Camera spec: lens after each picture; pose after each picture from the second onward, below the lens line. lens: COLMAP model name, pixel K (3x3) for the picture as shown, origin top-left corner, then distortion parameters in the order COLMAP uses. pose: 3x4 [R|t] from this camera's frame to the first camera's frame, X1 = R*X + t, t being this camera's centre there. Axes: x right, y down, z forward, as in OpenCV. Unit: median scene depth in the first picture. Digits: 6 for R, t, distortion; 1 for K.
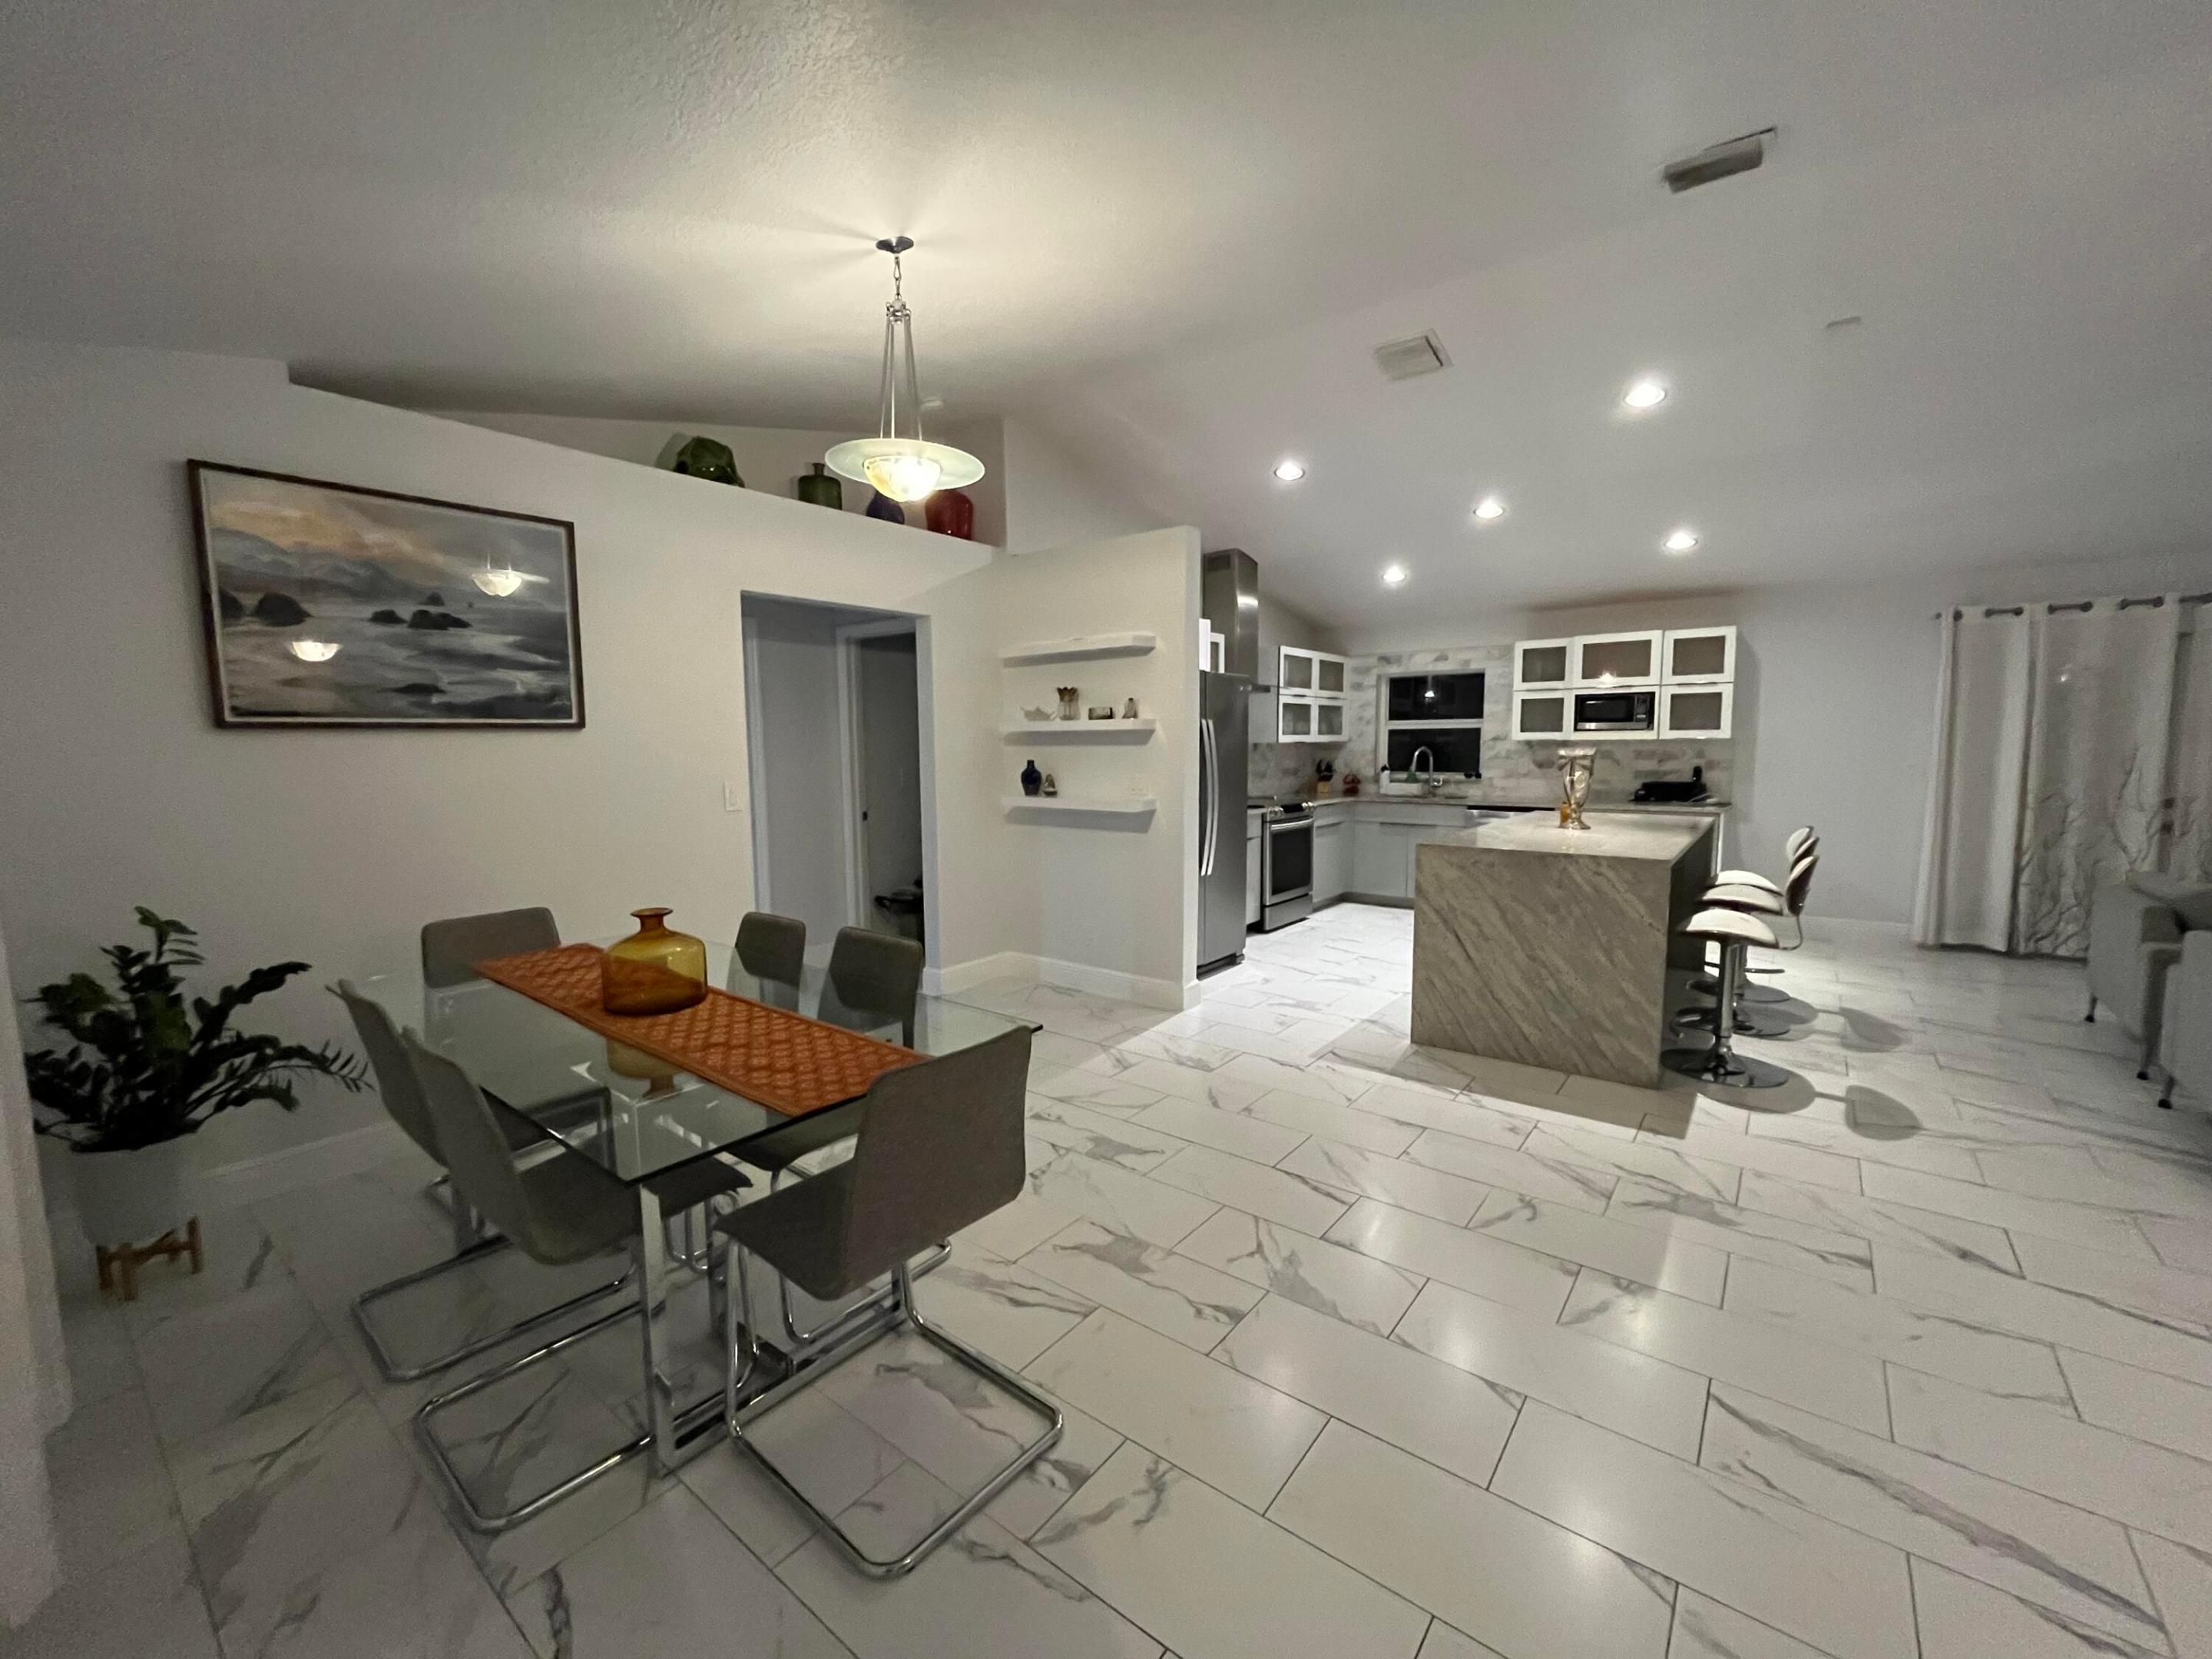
lens RADIAL K [[896.1, 0, 1103.0], [0, 896.1, 830.8], [0, 0, 1]] dist [-0.000782, -0.001102]
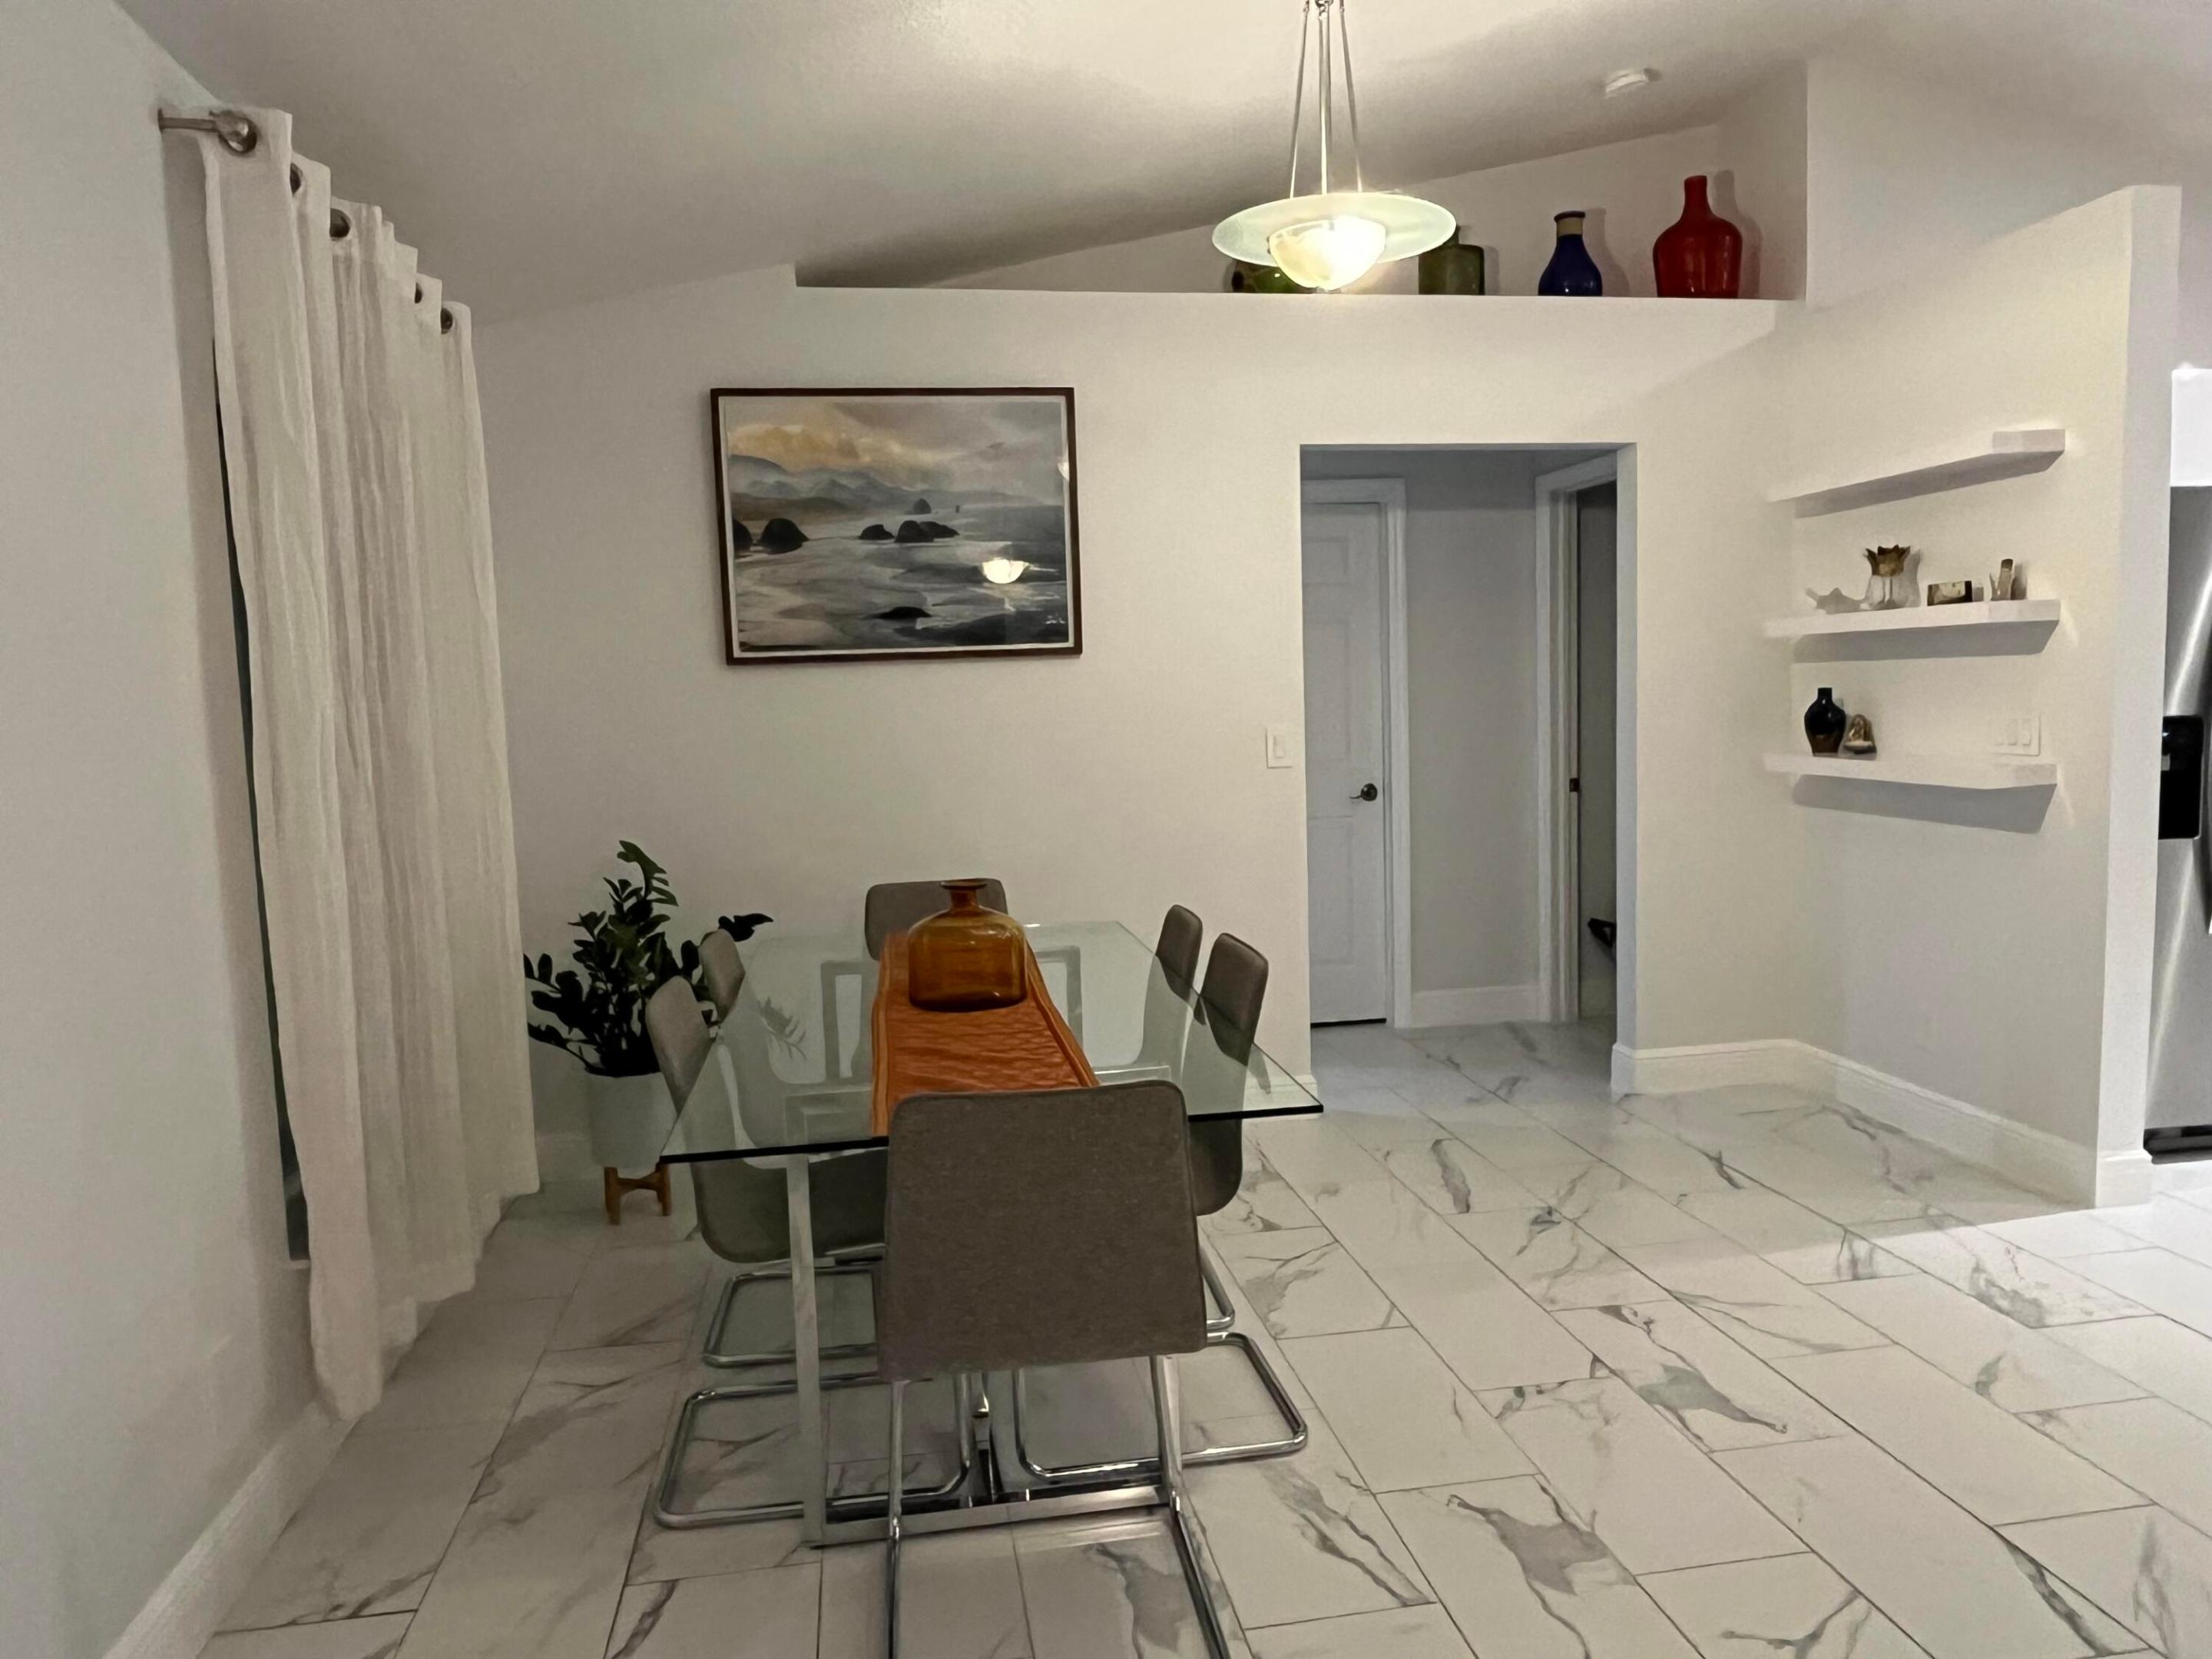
lens RADIAL K [[1488.5, 0, 1101.1], [0, 1488.5, 820.7], [0, 0, 1]] dist [-0.001251, 0.002446]
pose [[0.736084, 0.045384, -0.675367, 0.225657], [-0.043144, 0.998867, 0.020100, 0.001819], [0.675514, 0.014343, 0.737208, 0.054591]]
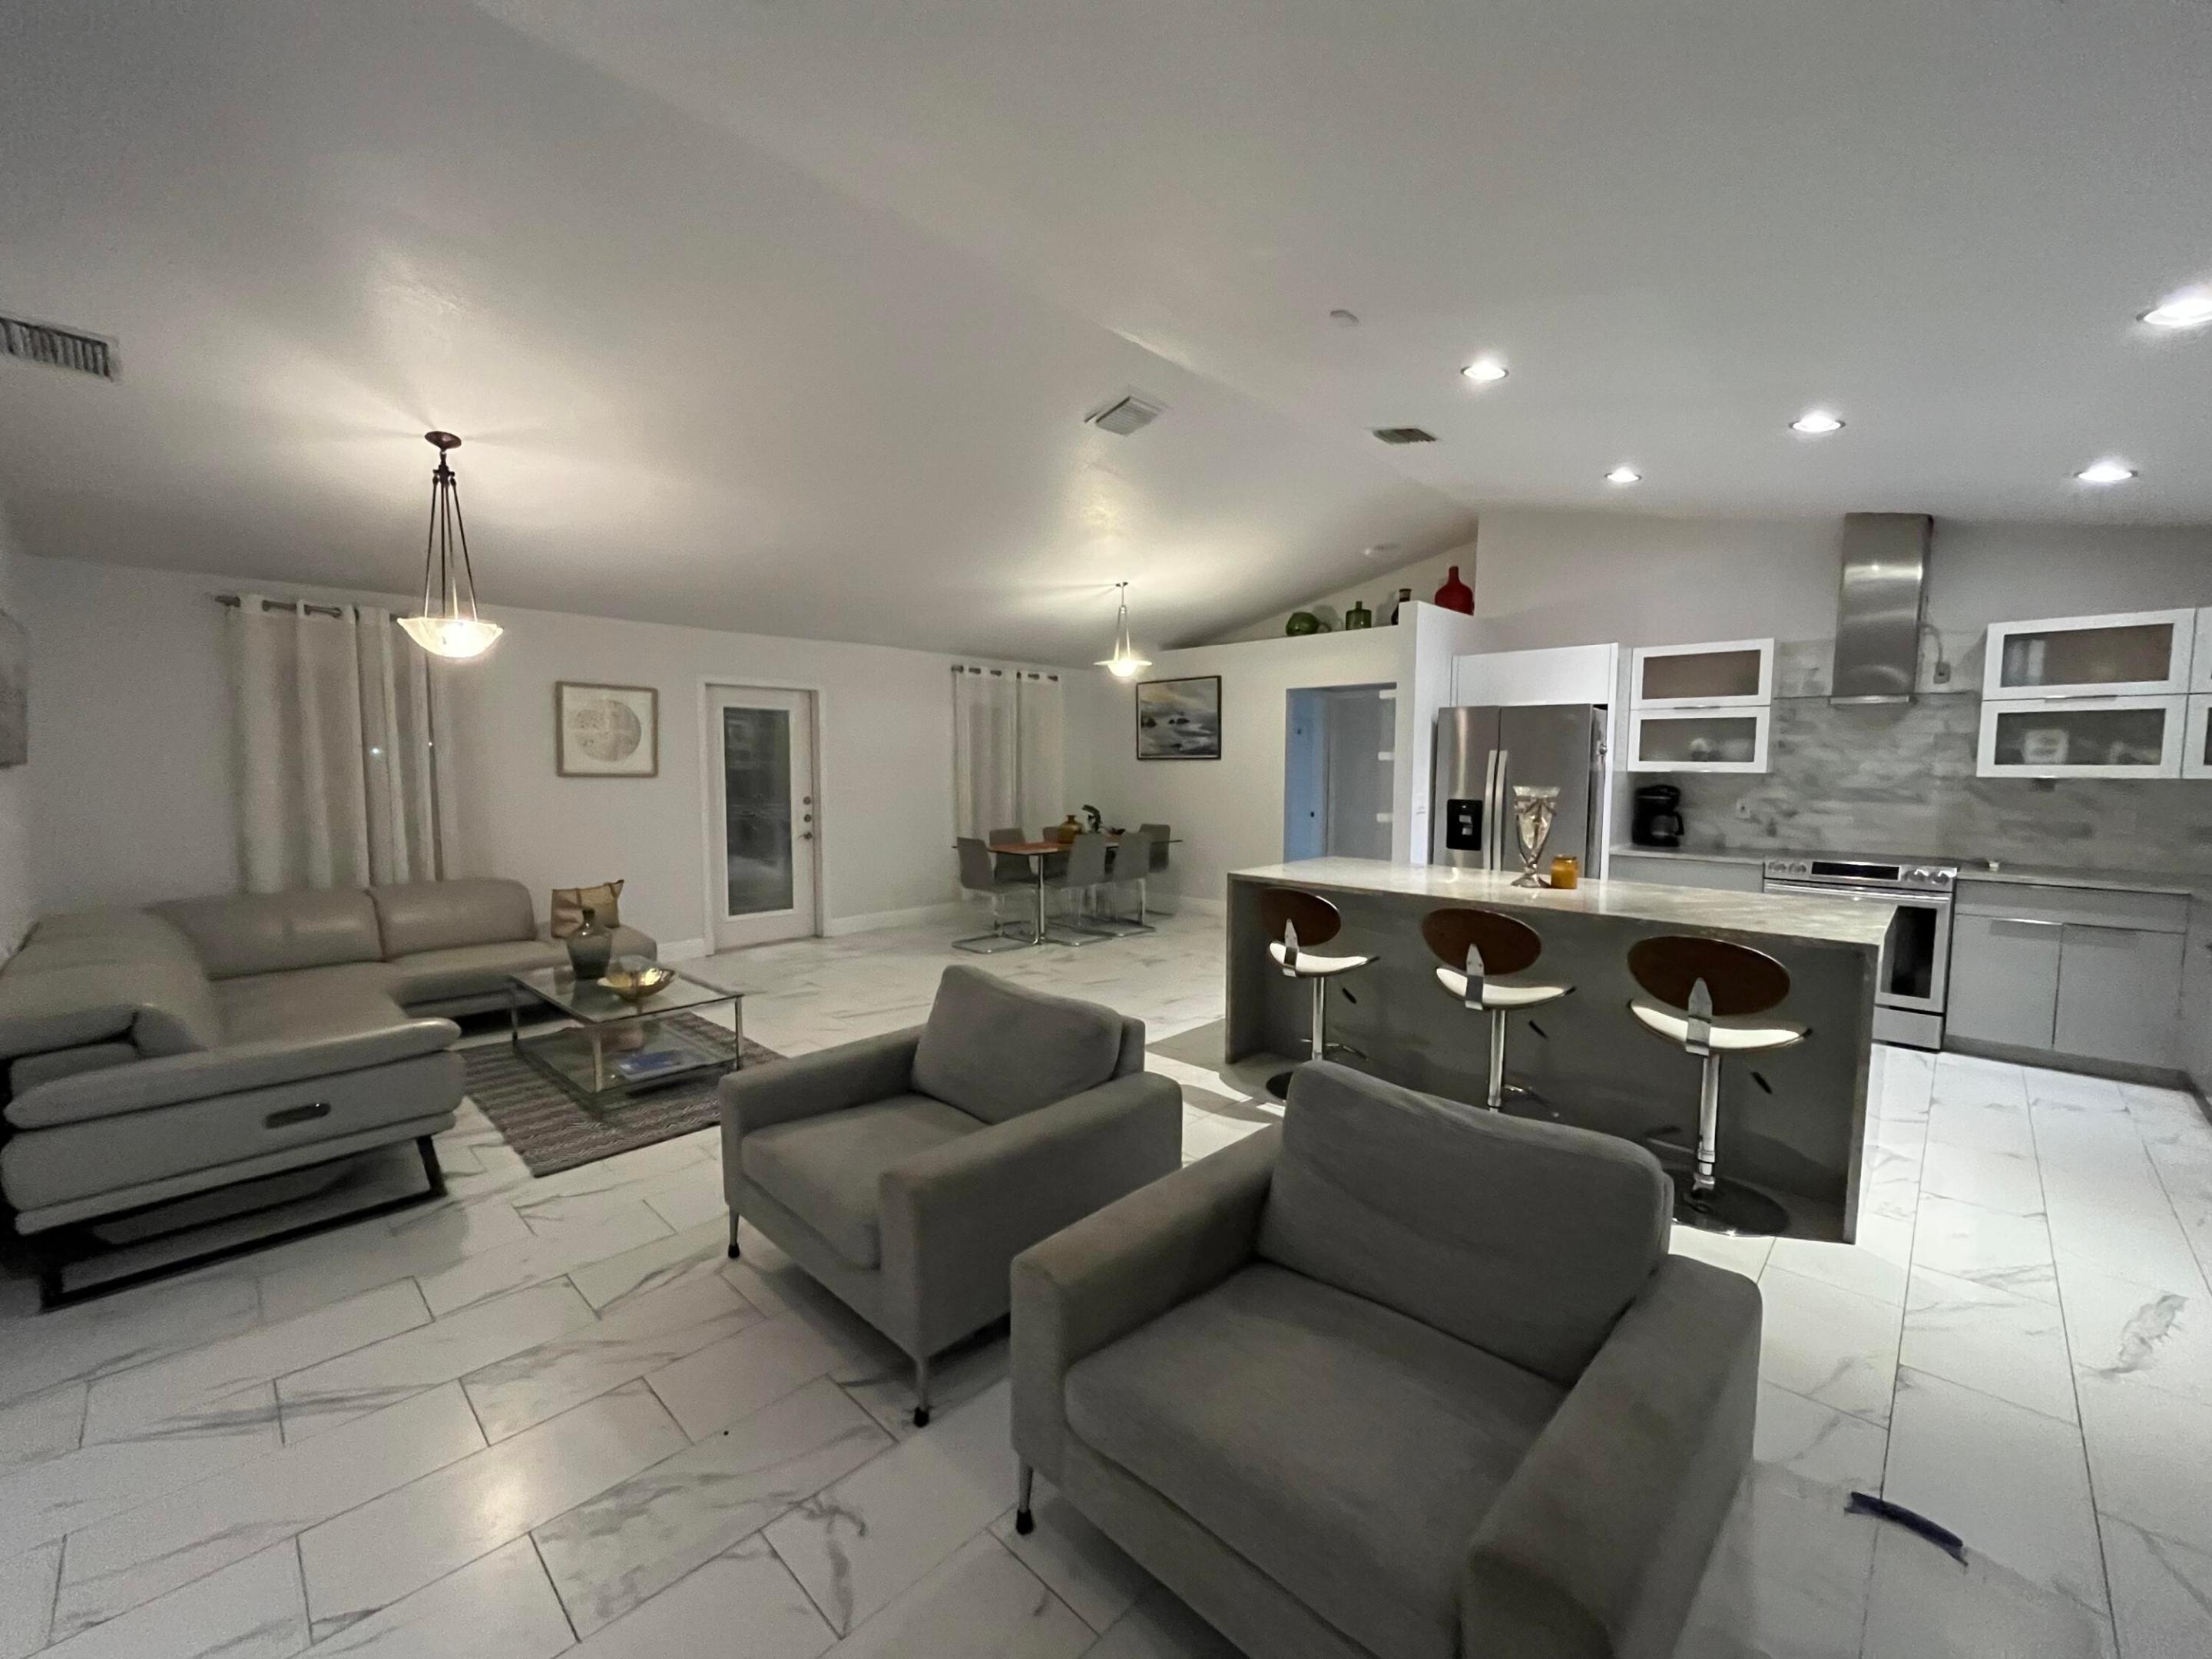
lens RADIAL K [[896.1, 0, 1104.6], [0, 896.1, 833.4], [0, 0, 1]] dist [-0.000782, -0.001102]
pose [[-0.103872, 0.084001, -0.991037, 1.384106], [-0.103799, 0.990070, 0.094799, -0.084557], [0.989159, 0.112716, -0.094122, 0.705499]]
